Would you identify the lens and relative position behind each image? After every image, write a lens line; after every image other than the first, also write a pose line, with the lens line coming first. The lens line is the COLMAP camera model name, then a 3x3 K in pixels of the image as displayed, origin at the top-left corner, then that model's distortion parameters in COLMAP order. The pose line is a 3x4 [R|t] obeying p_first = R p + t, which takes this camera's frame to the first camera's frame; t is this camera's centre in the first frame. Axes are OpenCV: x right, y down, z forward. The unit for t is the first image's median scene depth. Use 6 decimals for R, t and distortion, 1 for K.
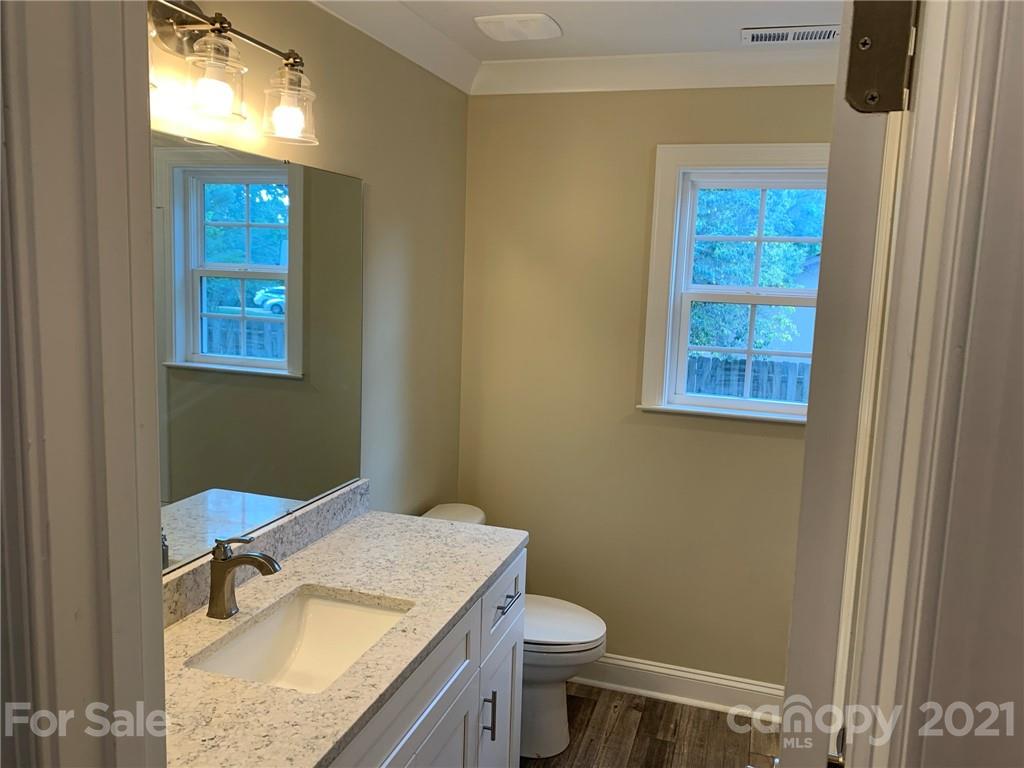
lens RADIAL K [[780.0, 0, 514.2], [0, 780.0, 381.6], [0, 0, 1]] dist [0.036488, -0.044422]
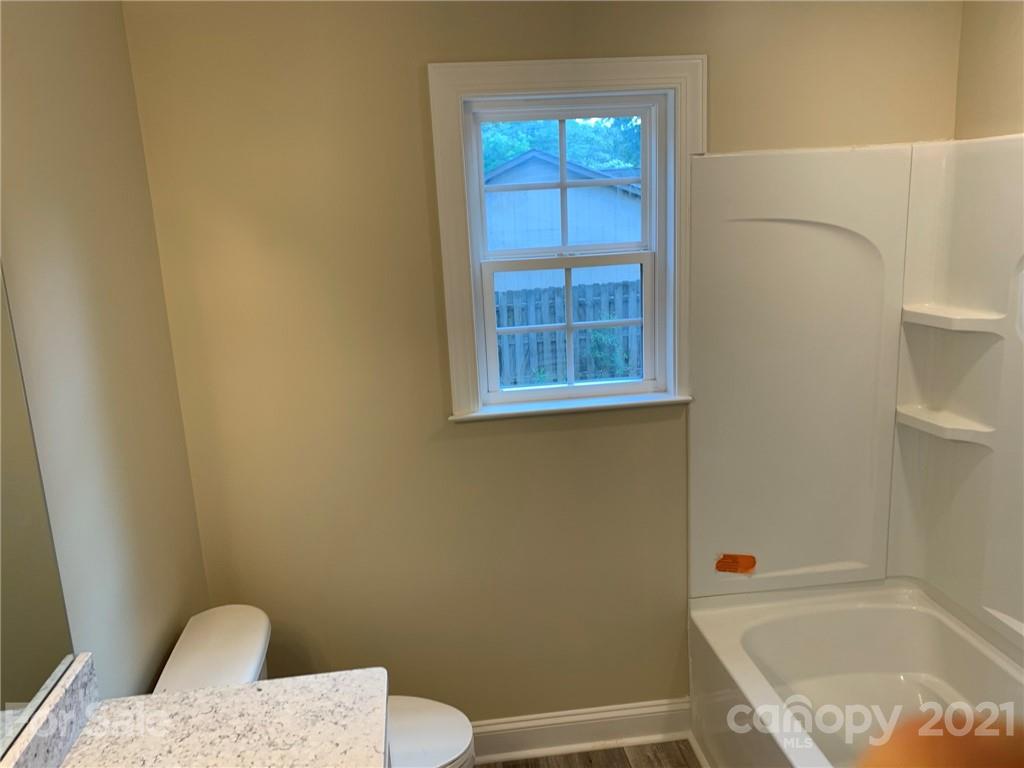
lens RADIAL K [[780.0, 0, 509.8], [0, 780.0, 385.0], [0, 0, 1]] dist [0.036488, -0.044422]
pose [[0.903953, -0.170919, 0.391988, -0.082172], [0.136684, 0.984048, 0.113872, -0.079957], [-0.405198, -0.049356, 0.912895, 0.286723]]
